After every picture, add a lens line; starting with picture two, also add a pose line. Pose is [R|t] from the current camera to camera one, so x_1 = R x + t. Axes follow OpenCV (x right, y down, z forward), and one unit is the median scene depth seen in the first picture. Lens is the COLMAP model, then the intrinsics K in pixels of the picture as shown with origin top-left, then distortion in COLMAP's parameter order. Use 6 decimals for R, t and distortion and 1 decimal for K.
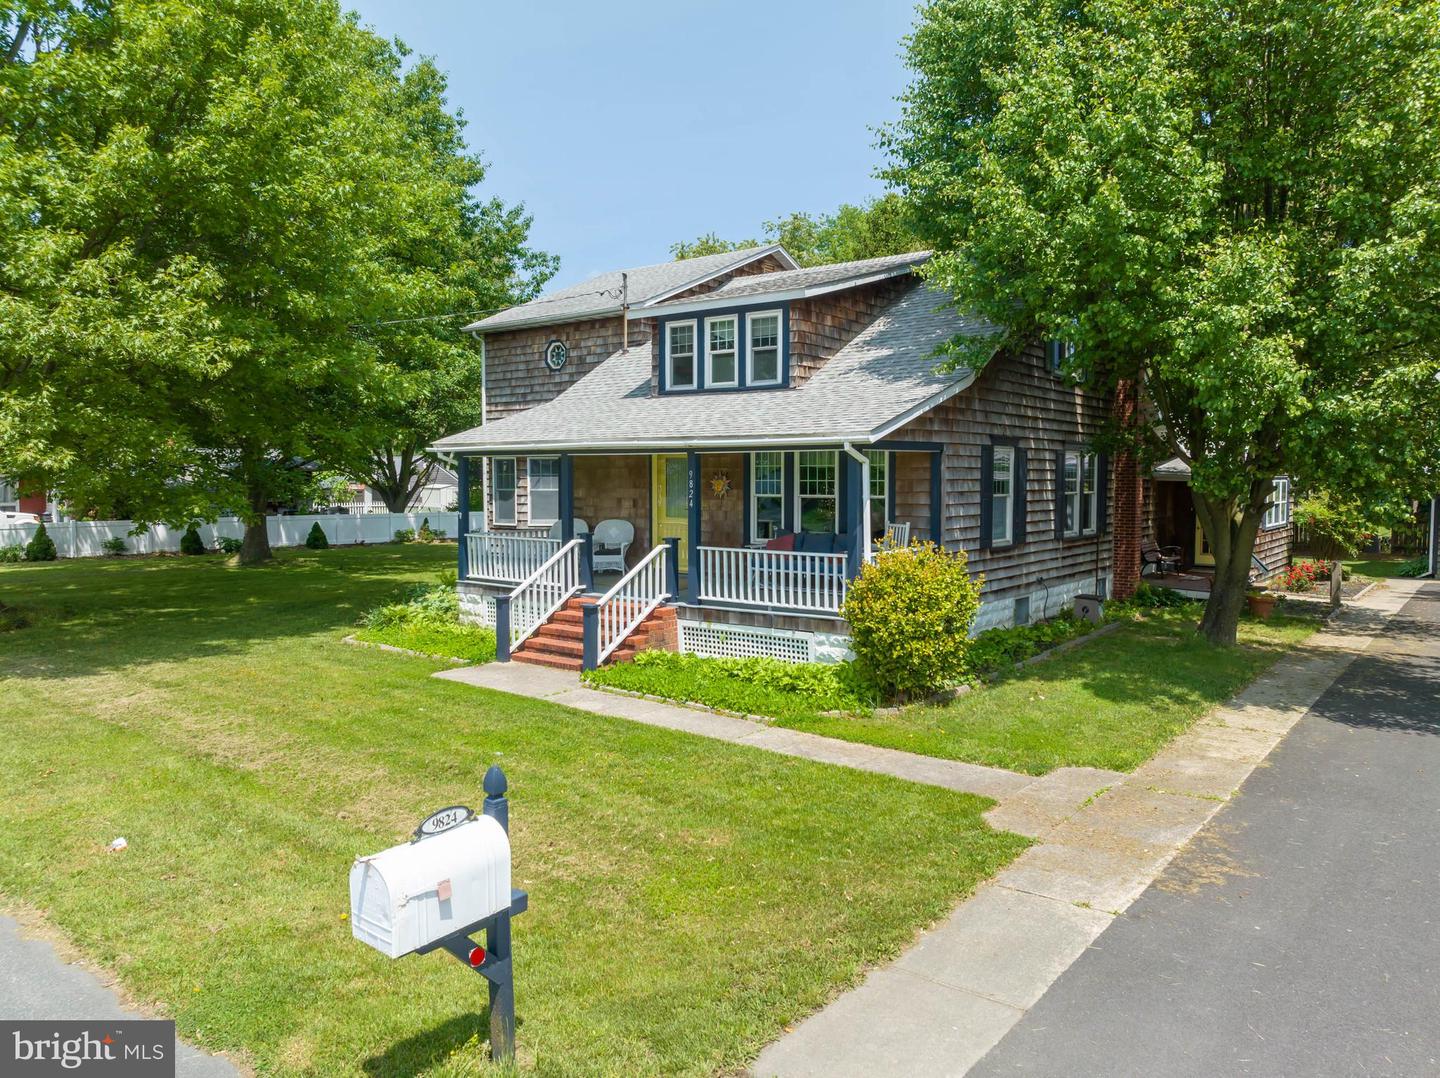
lens RADIAL K [[1030.1, 0, 727.2], [0, 1030.1, 538.7], [0, 0, 1]] dist [-0.031676, 0.002422]
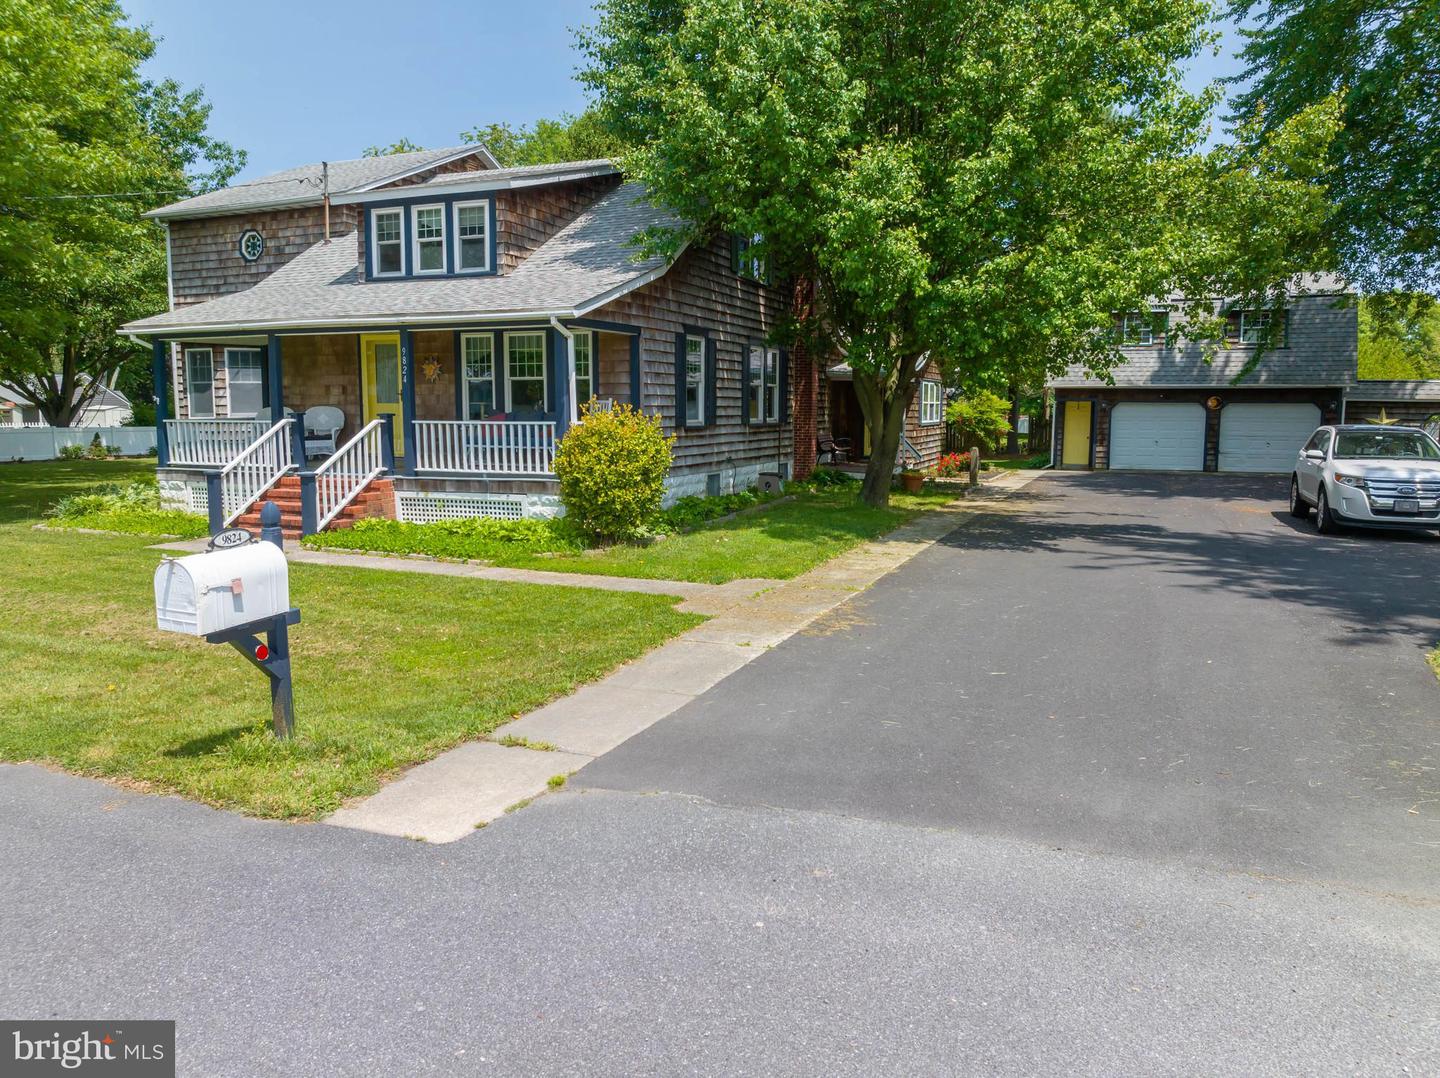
lens RADIAL K [[1030.1, 0, 721.3], [0, 1030.1, 536.1], [0, 0, 1]] dist [-0.031676, 0.002422]
pose [[0.962456, -0.031087, 0.269653, -0.012411], [0.013386, 0.997647, 0.067238, 0.061032], [-0.271109, -0.061104, 0.960607, -0.105791]]
